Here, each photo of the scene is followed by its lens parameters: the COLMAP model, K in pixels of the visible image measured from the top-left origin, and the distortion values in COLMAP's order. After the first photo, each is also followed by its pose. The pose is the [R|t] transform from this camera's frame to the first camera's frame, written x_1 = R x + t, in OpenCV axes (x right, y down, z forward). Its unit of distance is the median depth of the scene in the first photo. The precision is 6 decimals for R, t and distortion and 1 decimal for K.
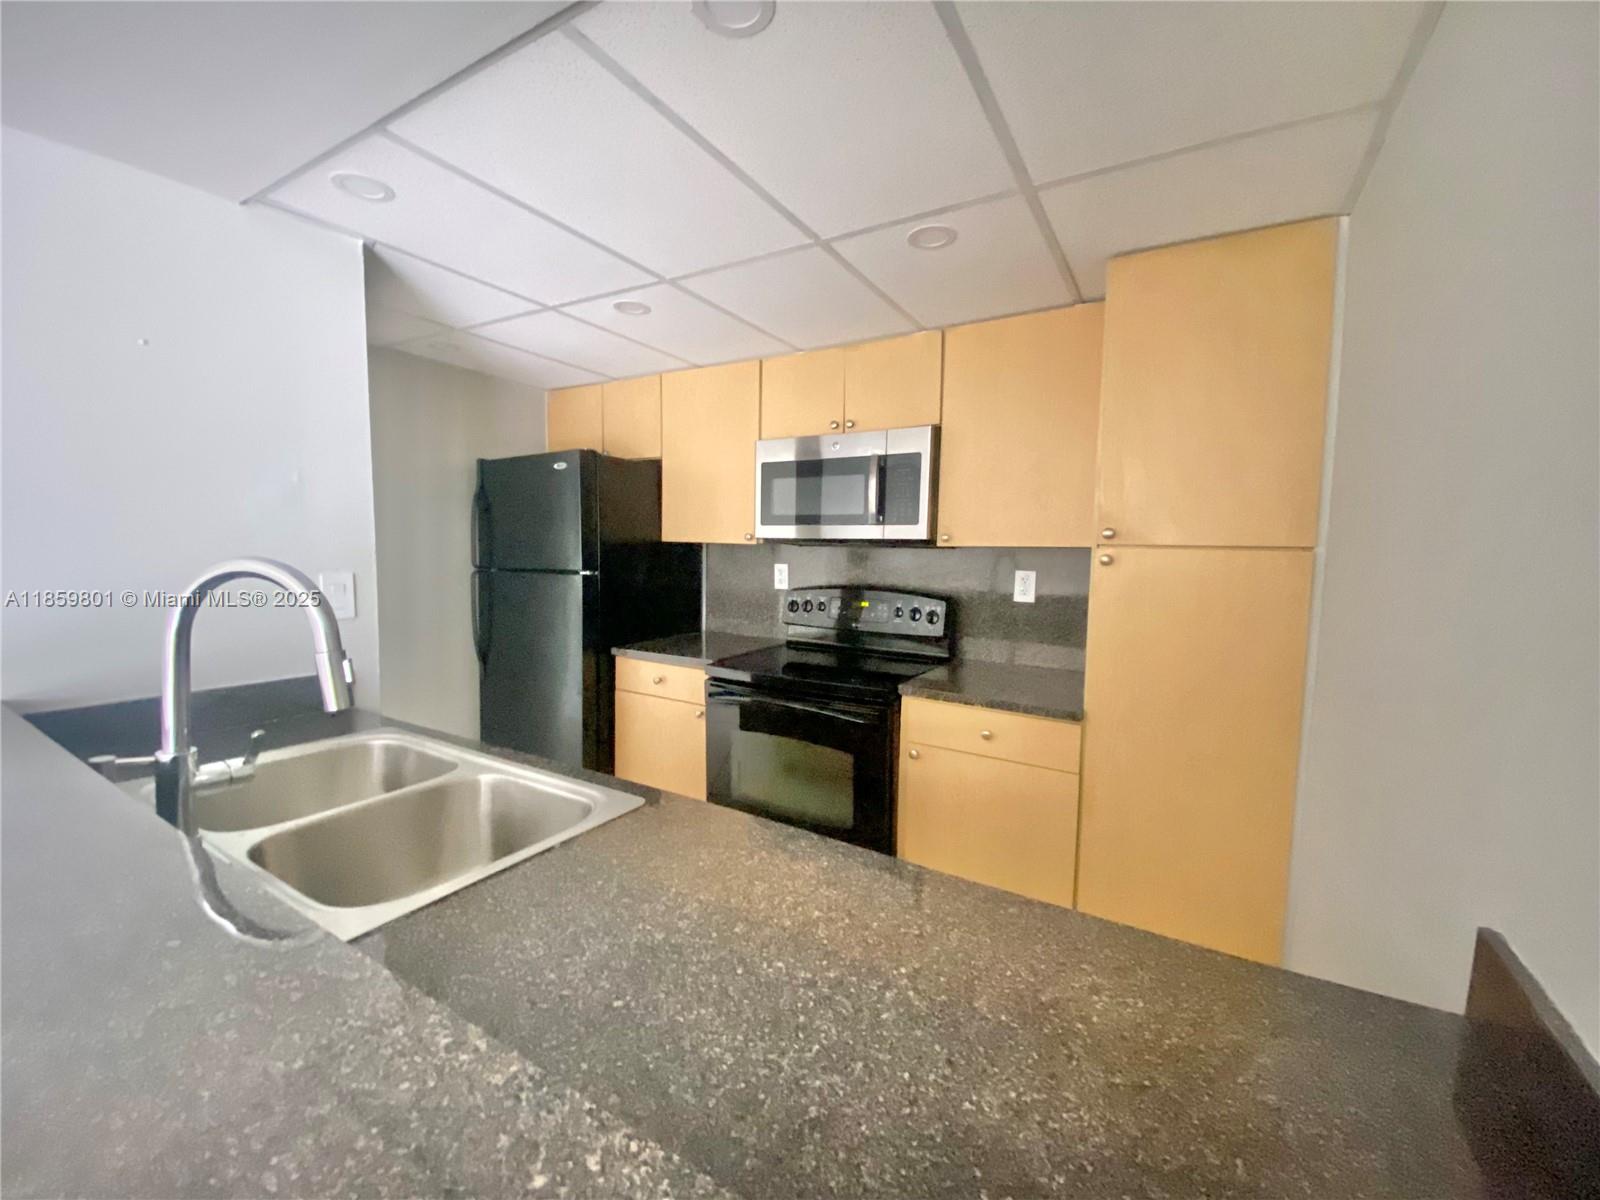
lens RADIAL K [[648.4, 0, 800.0], [0, 648.4, 600.0], [0, 0, 1]] dist [0.017700, -0.018849]
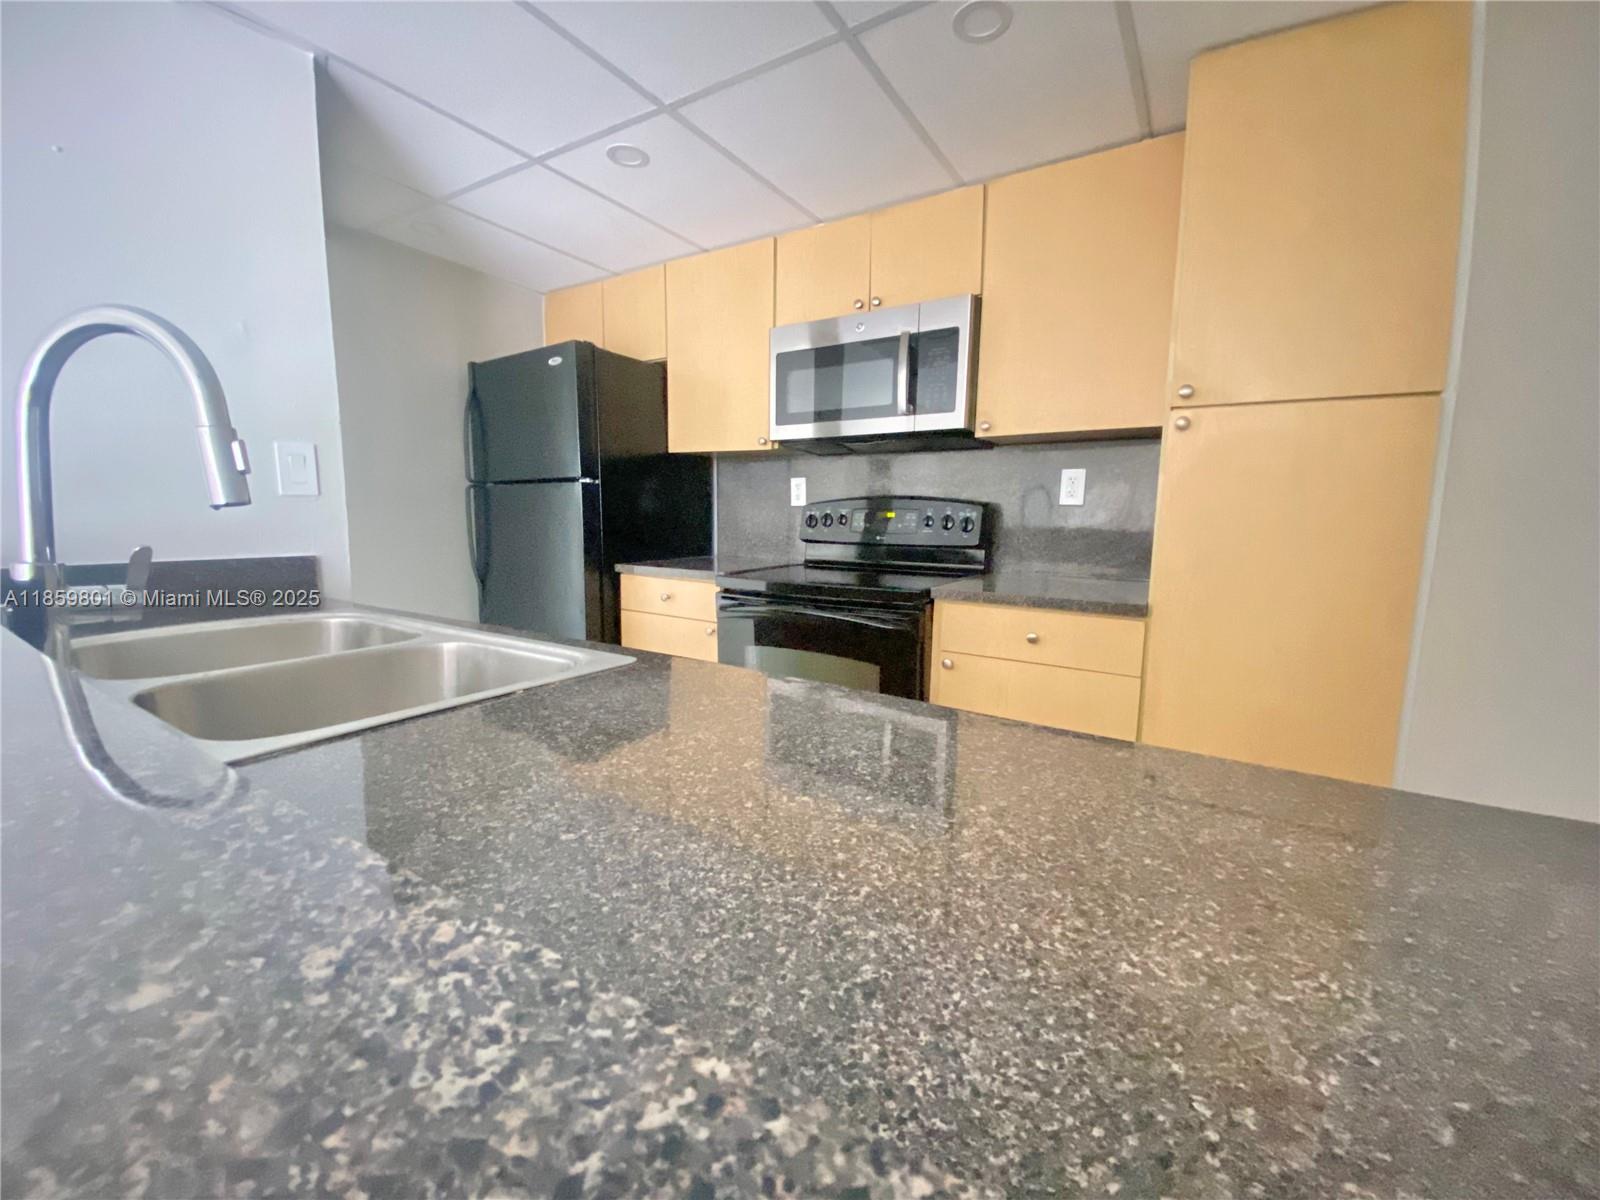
lens RADIAL K [[648.4, 0, 800.0], [0, 648.4, 600.0], [0, 0, 1]] dist [0.017700, -0.018849]
pose [[0.999700, -0.001218, -0.024449, -0.007749], [0.002457, 0.998710, 0.050712, 0.119913], [0.024355, -0.050757, 0.998414, 0.121457]]
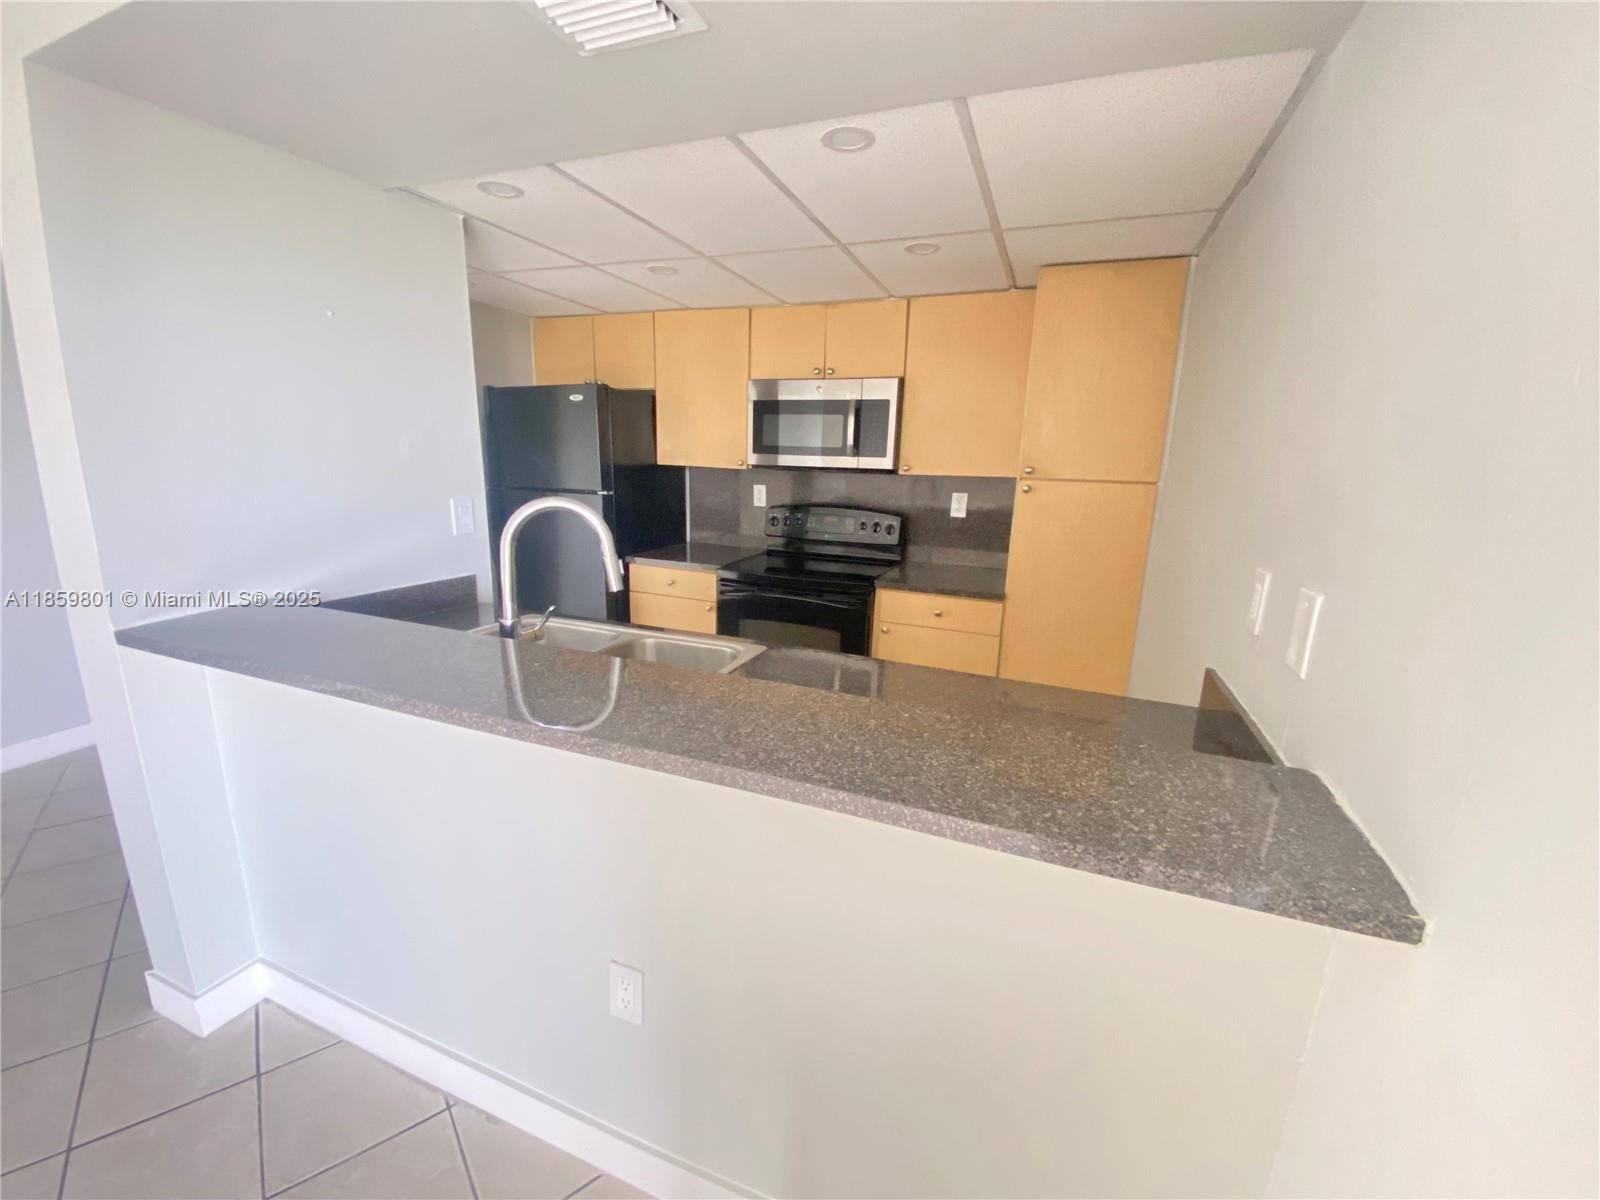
lens RADIAL K [[640.3, 0, 802.0], [0, 640.3, 606.5], [0, 0, 1]] dist [0.019061, -0.025572]
pose [[0.986881, -0.024800, 0.159533, -0.246115], [0.000894, 0.988956, 0.148205, -0.015194], [-0.161446, -0.146118, 0.976004, -0.333370]]
